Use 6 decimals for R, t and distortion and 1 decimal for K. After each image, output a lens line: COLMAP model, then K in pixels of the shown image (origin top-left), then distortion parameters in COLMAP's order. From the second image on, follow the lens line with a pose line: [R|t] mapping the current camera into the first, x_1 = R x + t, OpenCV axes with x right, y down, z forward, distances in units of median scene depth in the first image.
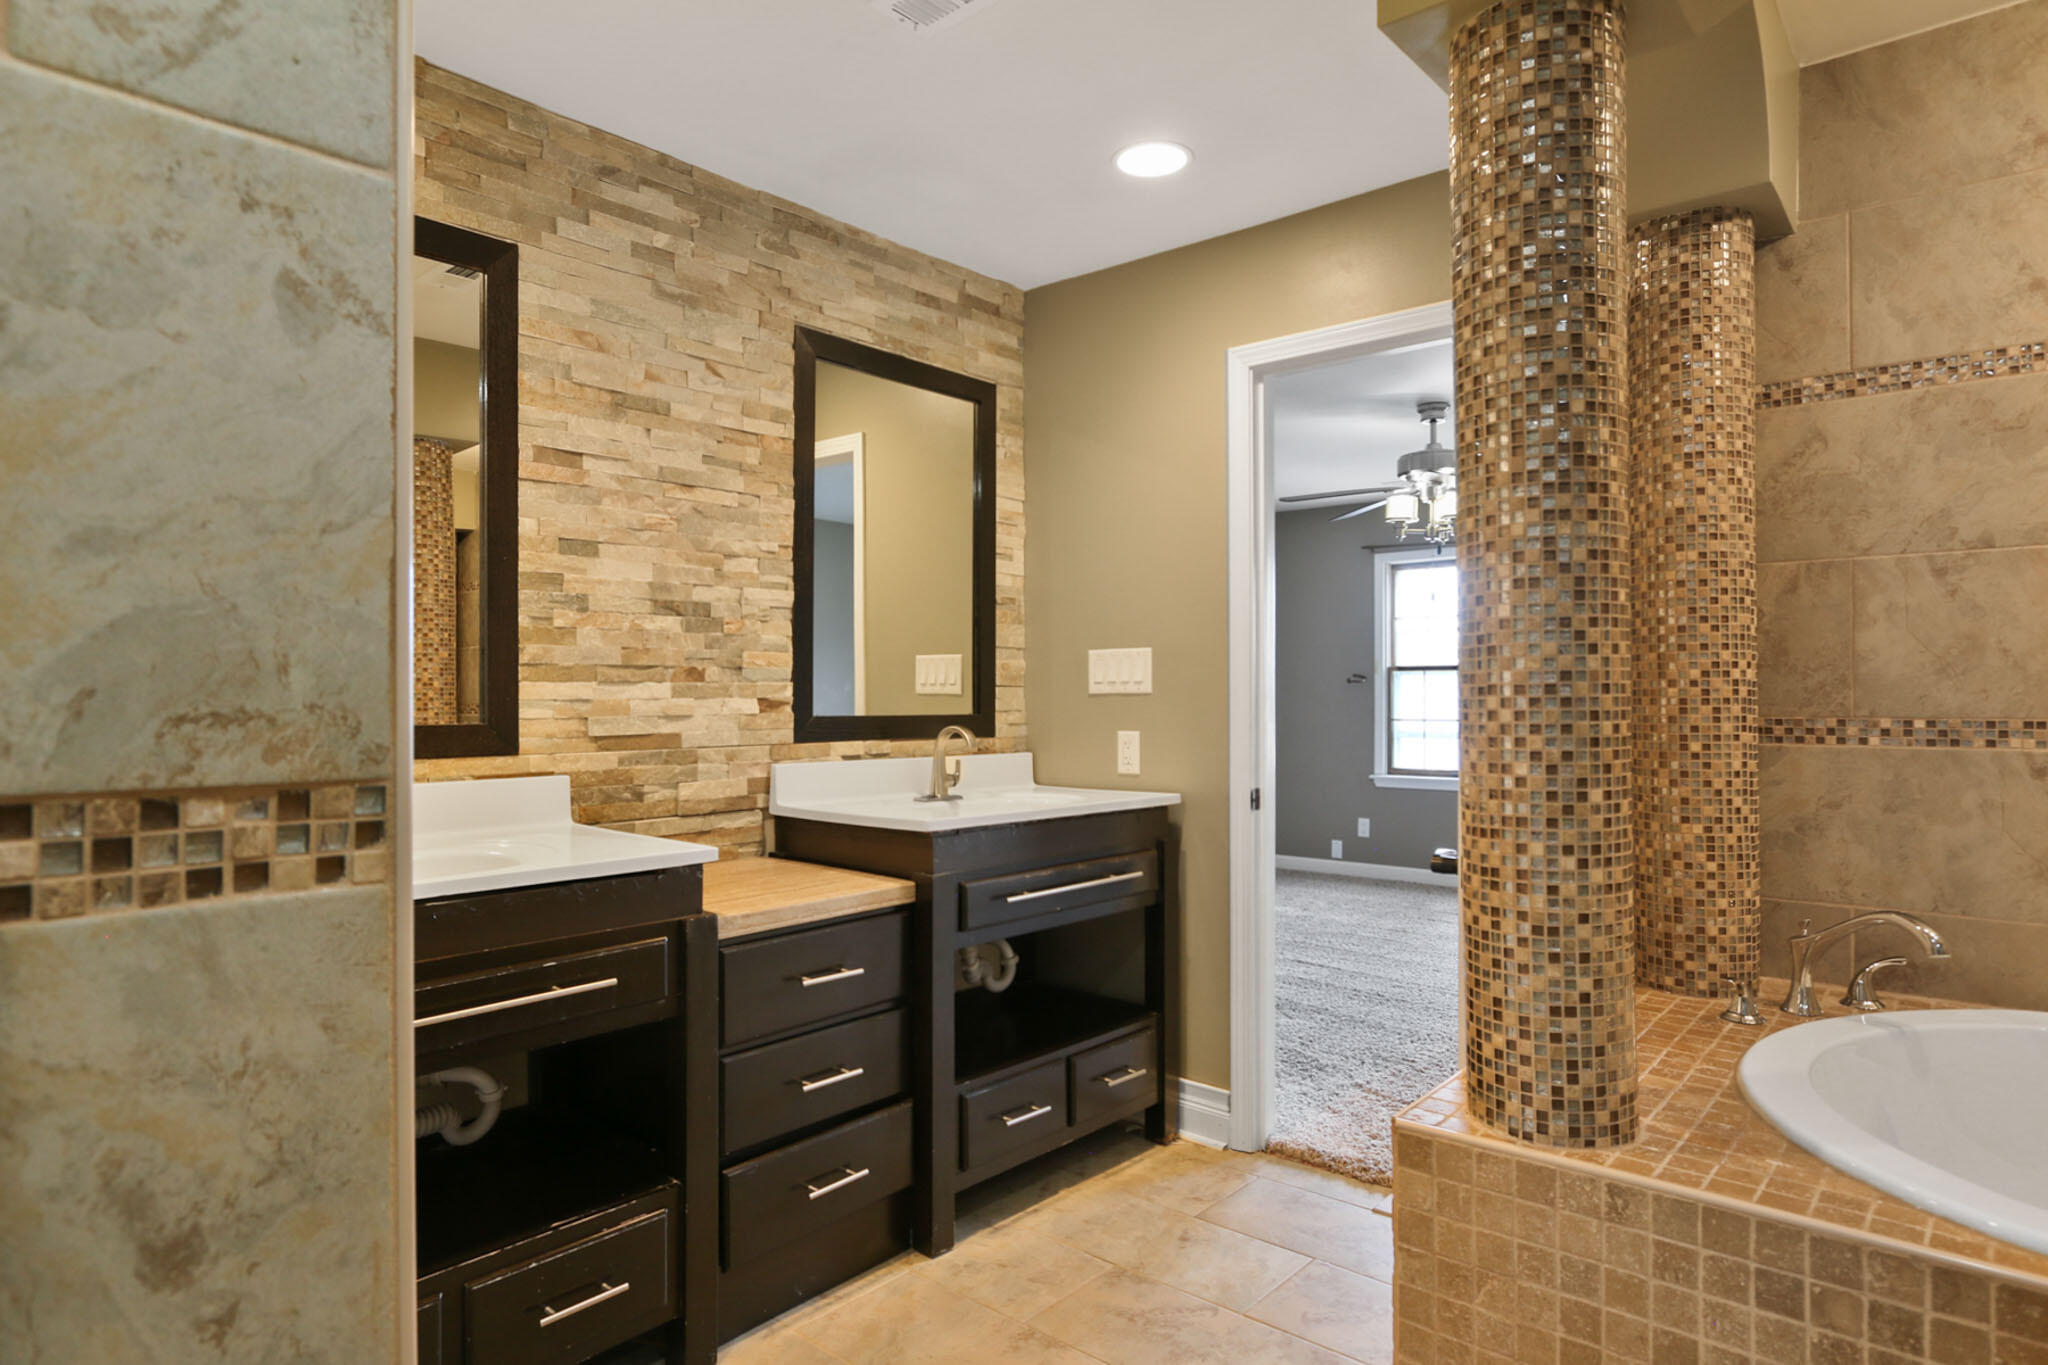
lens RADIAL K [[1170.9, 0, 1022.7], [0, 1170.9, 689.8], [0, 0, 1]] dist [-0.000197, 0.000117]
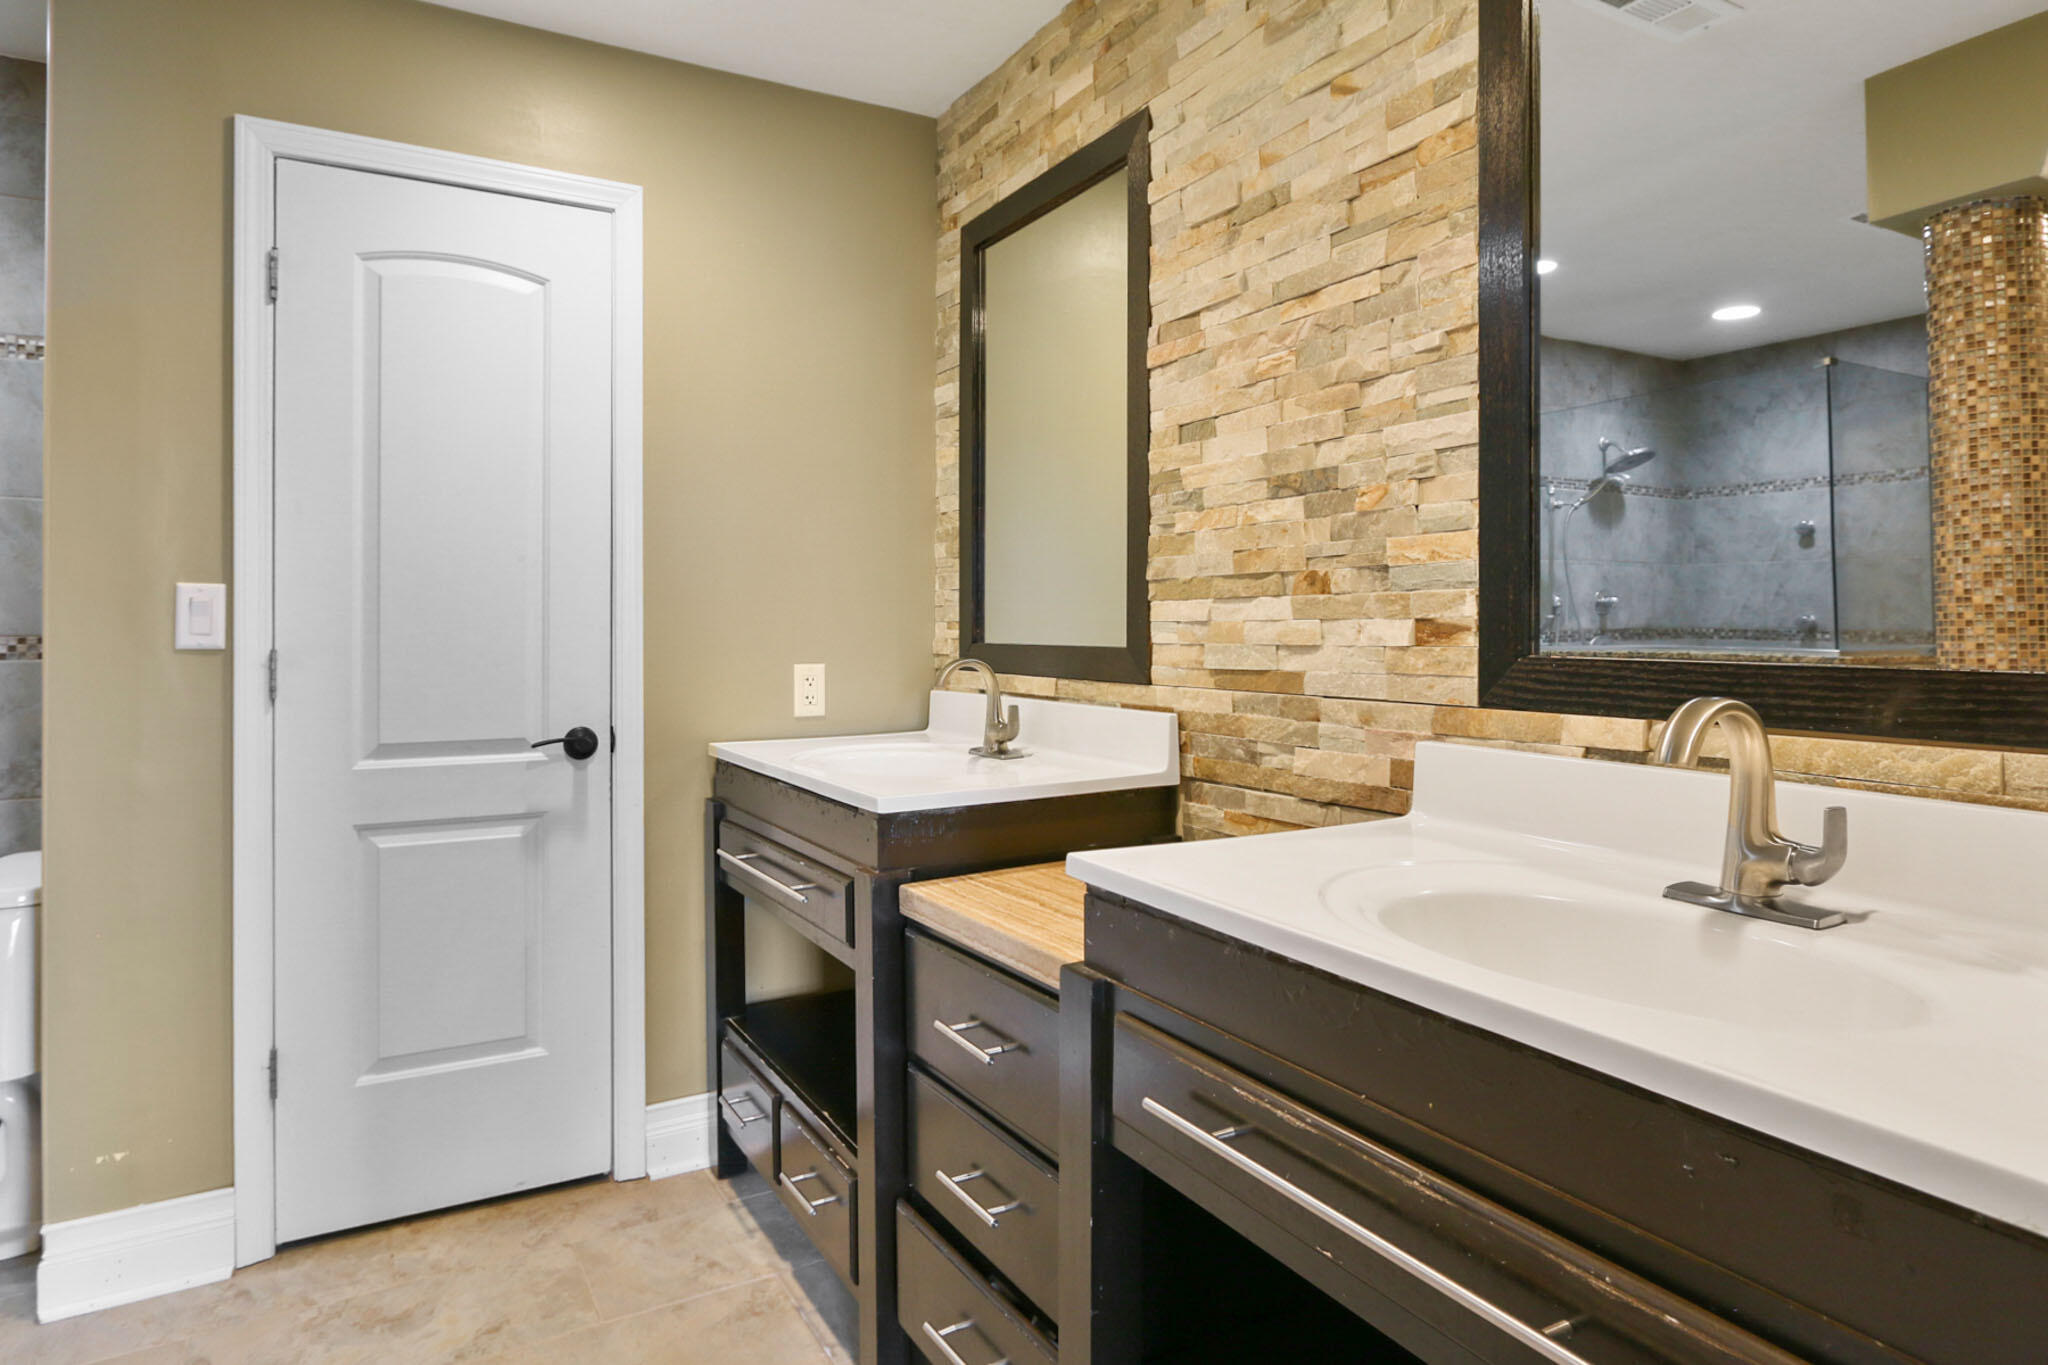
lens RADIAL K [[1170.9, 0, 981.9], [0, 1170.9, 609.7], [0, 0, 1]] dist [-0.000197, 0.000117]
pose [[-0.337941, -0.011726, -0.941094, 0.392417], [0.006652, 0.999868, -0.014847, 0.010366], [0.941144, -0.011278, -0.337818, 1.060772]]
